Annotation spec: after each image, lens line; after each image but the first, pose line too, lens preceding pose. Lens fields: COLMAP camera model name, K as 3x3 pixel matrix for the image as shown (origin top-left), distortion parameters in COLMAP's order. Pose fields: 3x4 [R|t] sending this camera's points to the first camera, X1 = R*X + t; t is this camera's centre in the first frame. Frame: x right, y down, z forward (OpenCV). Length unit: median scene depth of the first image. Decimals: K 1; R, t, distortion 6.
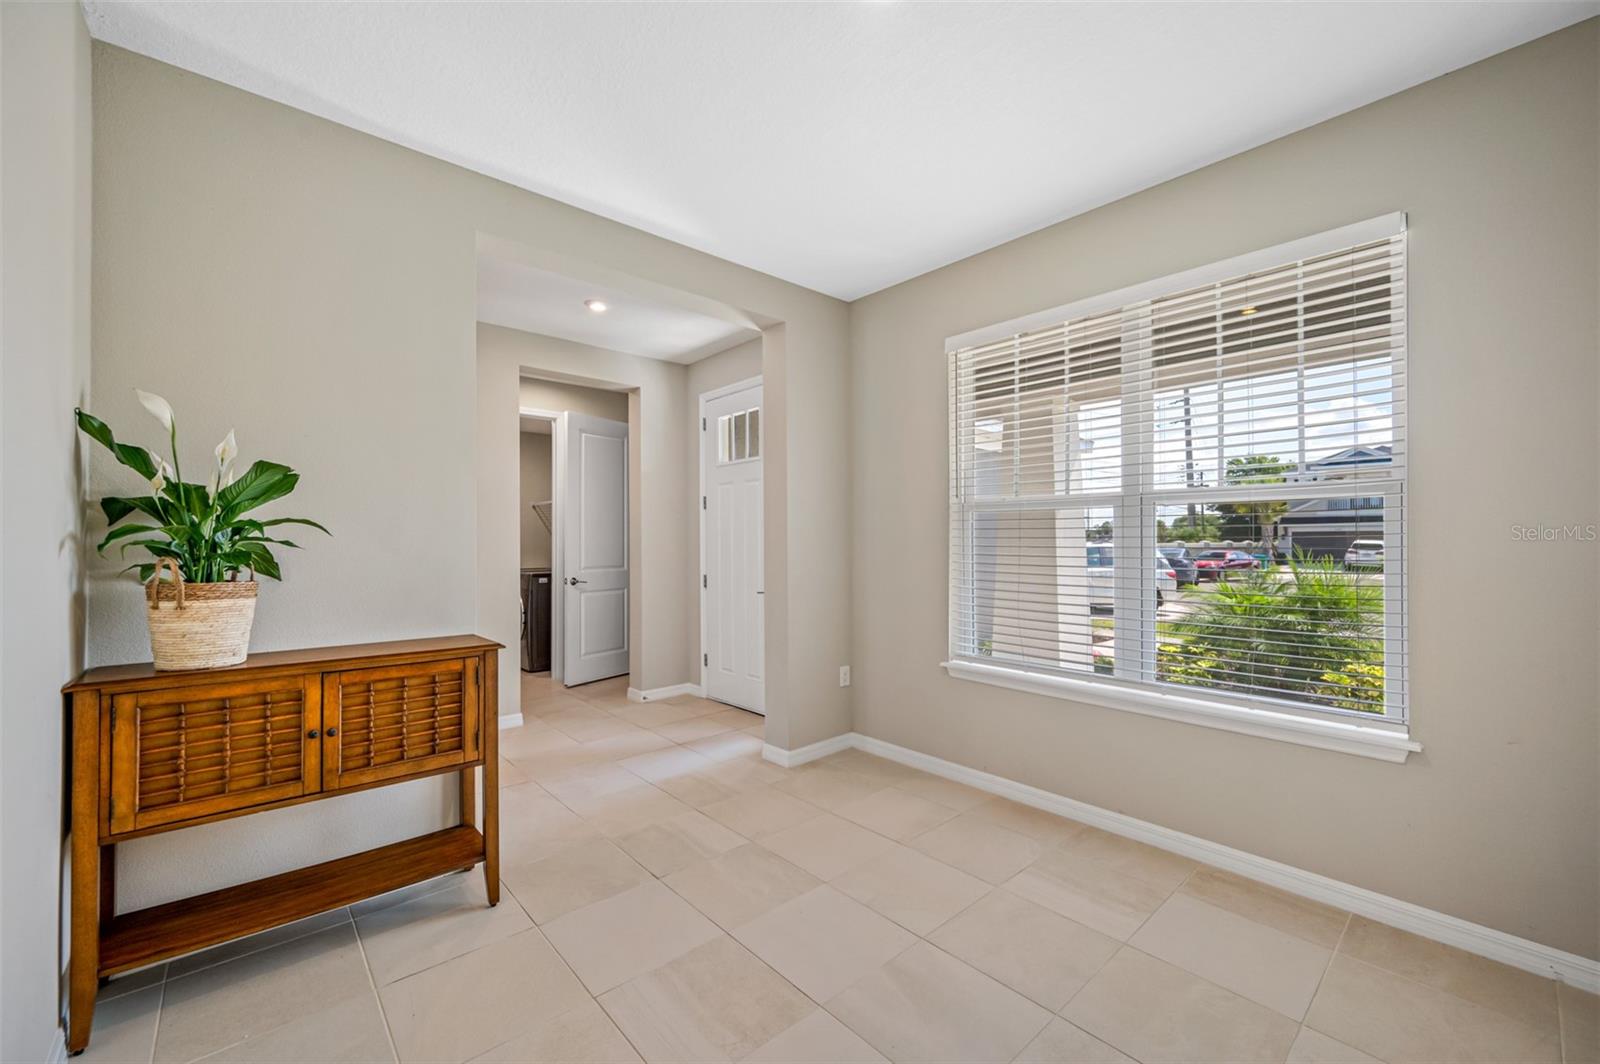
lens RADIAL K [[644.8, 0, 813.9], [0, 644.8, 543.5], [0, 0, 1]] dist [0.007087, -0.000212]
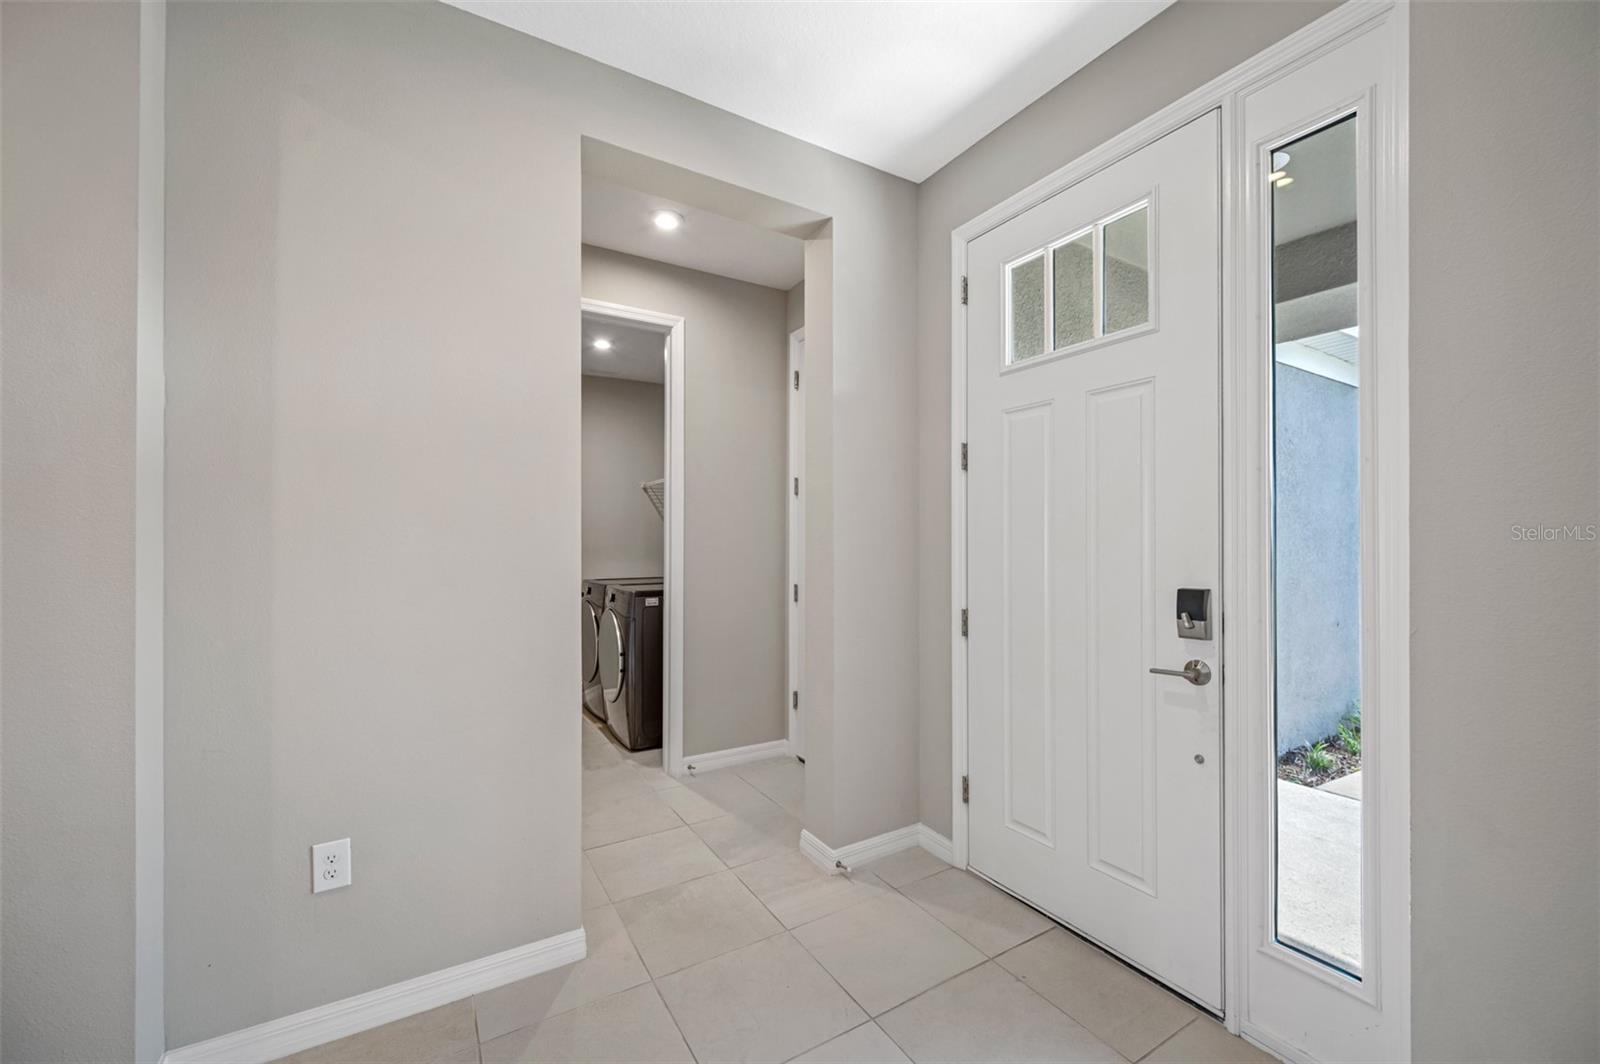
lens RADIAL K [[644.8, 0, 796.3], [0, 644.8, 545.4], [0, 0, 1]] dist [0.007087, -0.000212]
pose [[0.981083, -0.000200, -0.193586, -0.198476], [0.001008, 0.999991, 0.004075, -0.000449], [0.193584, -0.004193, 0.981075, 0.513842]]
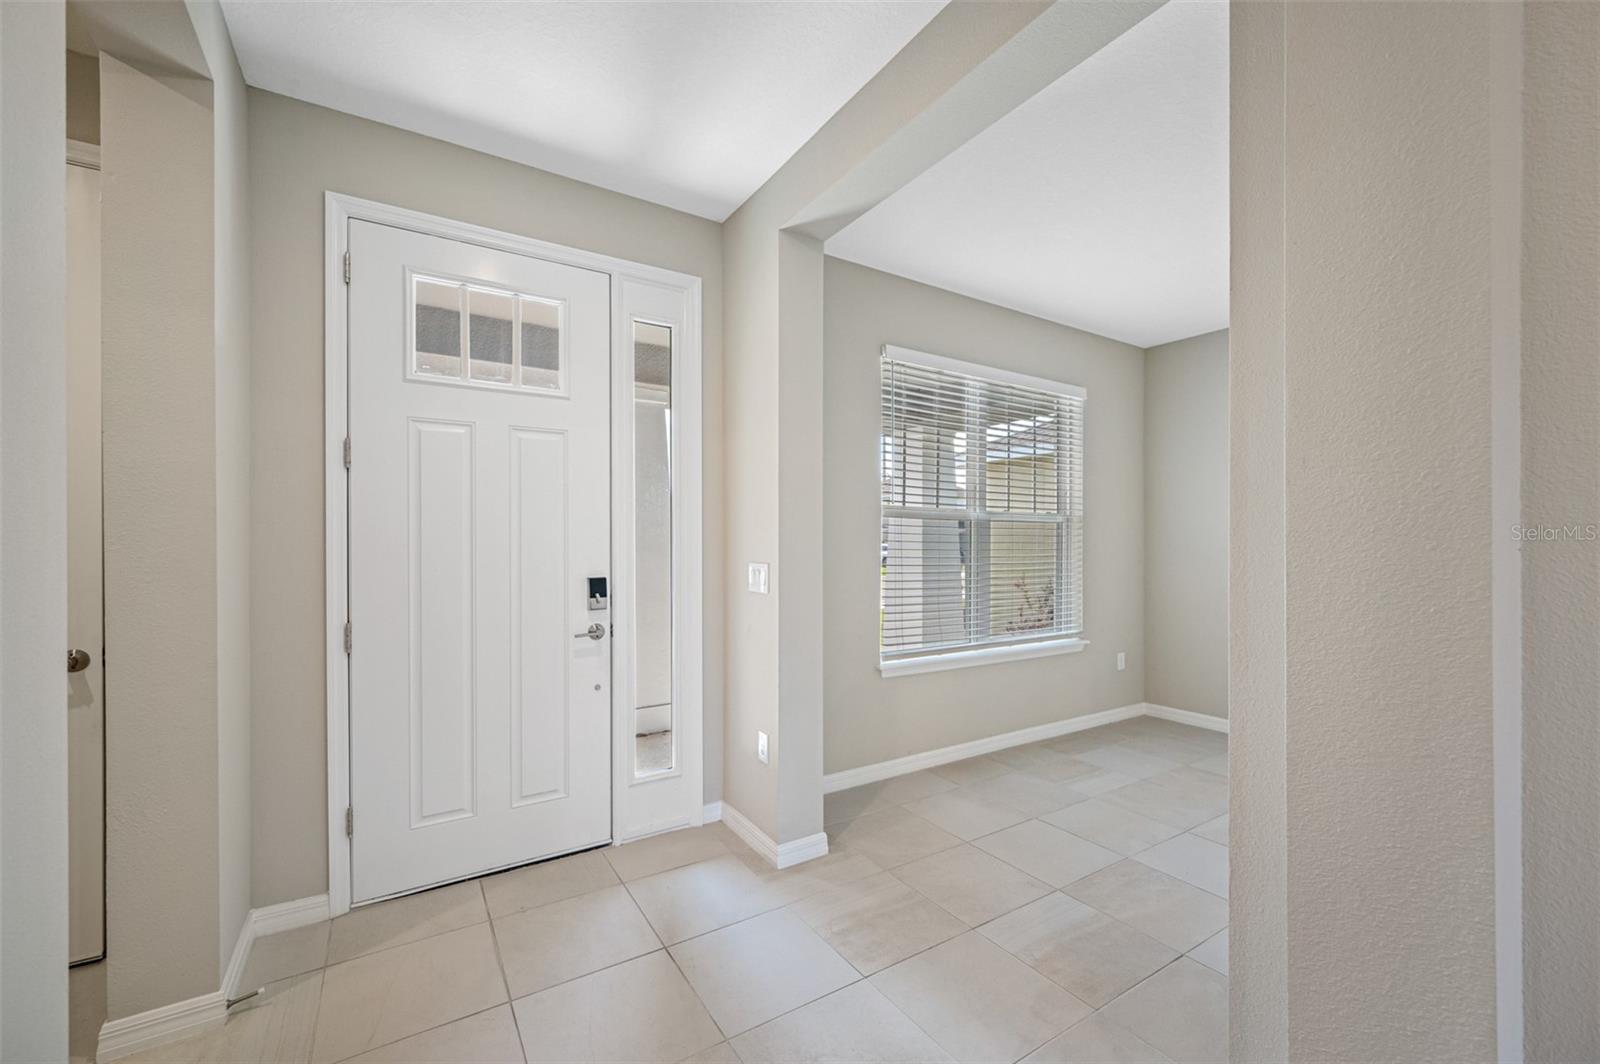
lens RADIAL K [[644.8, 0, 807.2], [0, 644.8, 539.4], [0, 0, 1]] dist [0.007087, -0.000212]
pose [[0.167771, 0.004319, 0.985817, -0.540307], [-0.002115, 0.999990, -0.004021, -0.004842], [-0.985824, -0.001410, 0.167778, 0.630629]]
